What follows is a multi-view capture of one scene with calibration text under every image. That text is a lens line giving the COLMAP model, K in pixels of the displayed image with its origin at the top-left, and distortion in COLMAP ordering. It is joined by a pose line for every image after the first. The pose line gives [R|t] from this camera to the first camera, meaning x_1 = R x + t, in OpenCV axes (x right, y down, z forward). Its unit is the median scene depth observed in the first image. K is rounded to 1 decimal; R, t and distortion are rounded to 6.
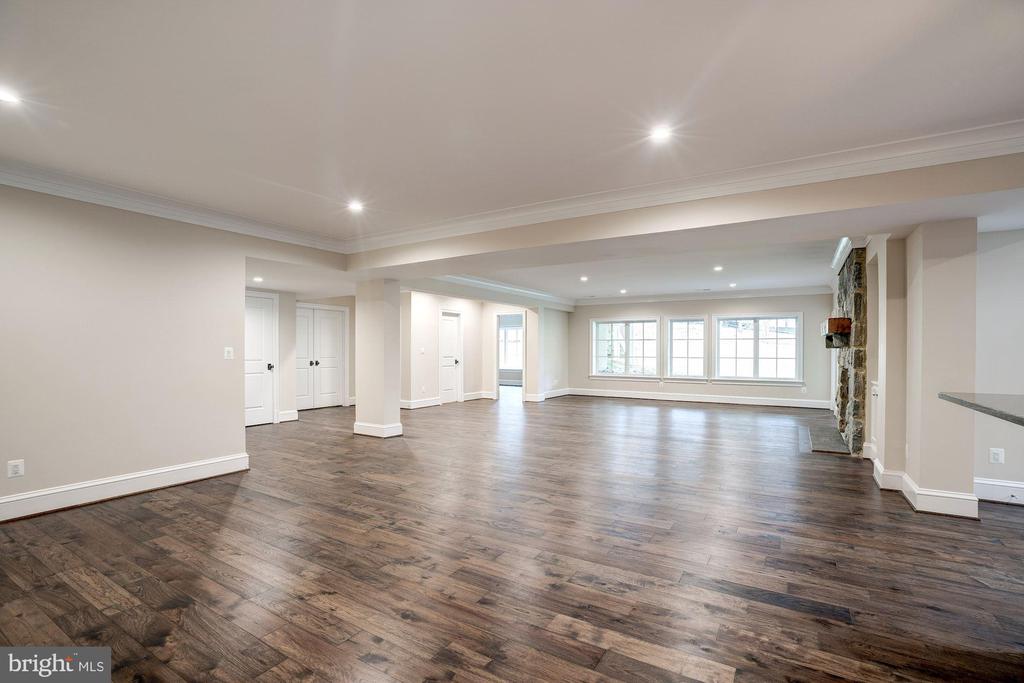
lens RADIAL K [[469.5, 0, 509.3], [0, 469.5, 347.2], [0, 0, 1]] dist [-0.041347, 0.010850]
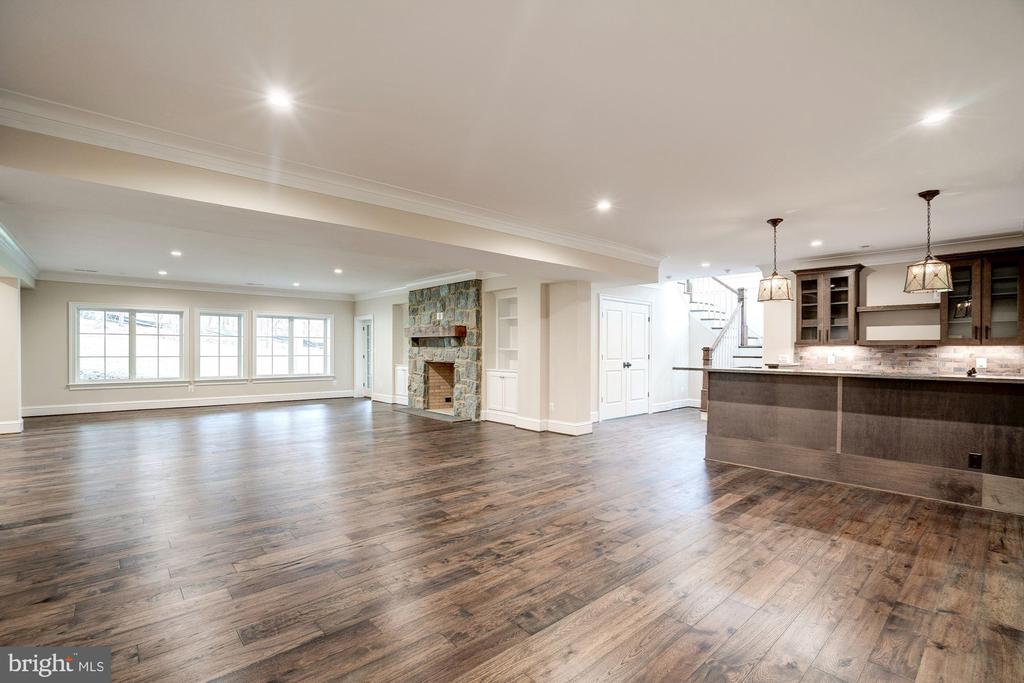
lens RADIAL K [[469.5, 0, 509.2], [0, 469.5, 350.5], [0, 0, 1]] dist [-0.041347, 0.010850]
pose [[0.290514, -0.004279, 0.956861, -0.469480], [-0.008428, 0.999940, 0.007030, 0.000481], [-0.956834, -0.010107, 0.290461, 0.330509]]
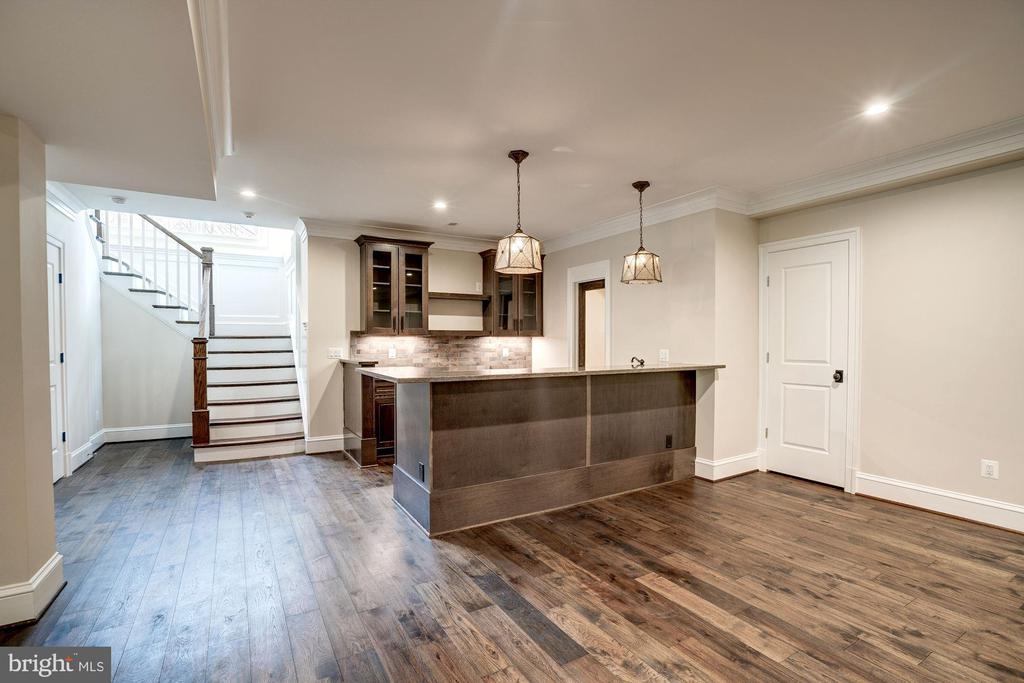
lens RADIAL K [[469.5, 0, 506.5], [0, 469.5, 352.0], [0, 0, 1]] dist [-0.041347, 0.010850]
pose [[-0.882169, -0.012401, 0.470770, 0.046368], [-0.003213, 0.999788, 0.020317, 0.001851], [-0.470922, 0.016411, -0.882022, 0.567722]]
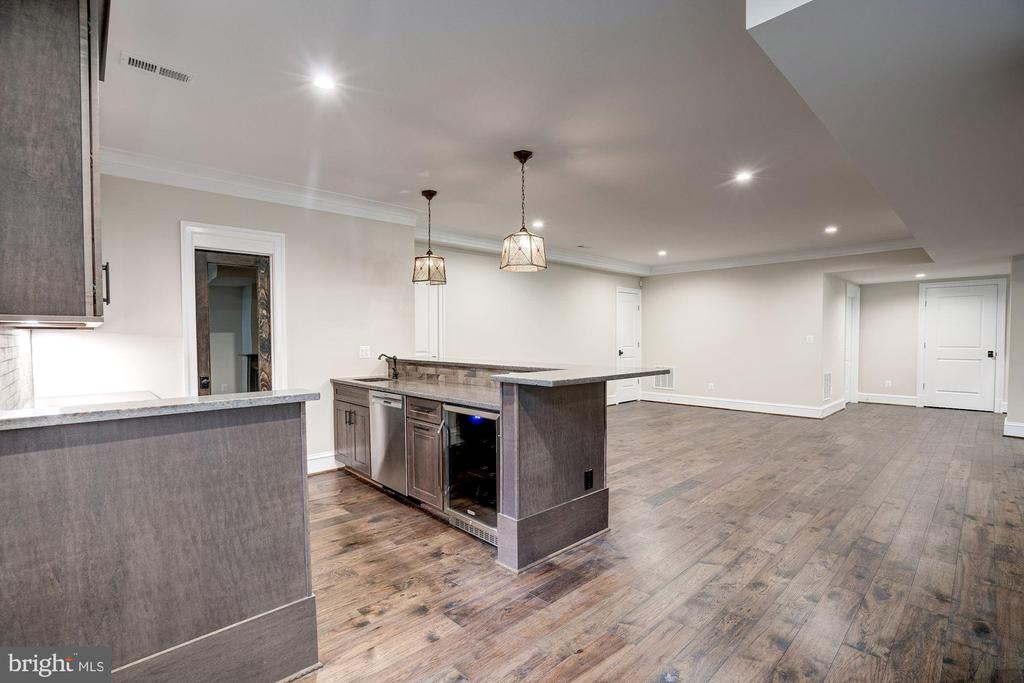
lens RADIAL K [[469.5, 0, 511.2], [0, 469.5, 349.9], [0, 0, 1]] dist [-0.041347, 0.010850]
pose [[-0.261594, 0.024882, -0.964857, 0.698230], [0.006656, 0.999690, 0.023975, 0.002524], [0.965155, -0.000150, -0.261679, 0.272942]]
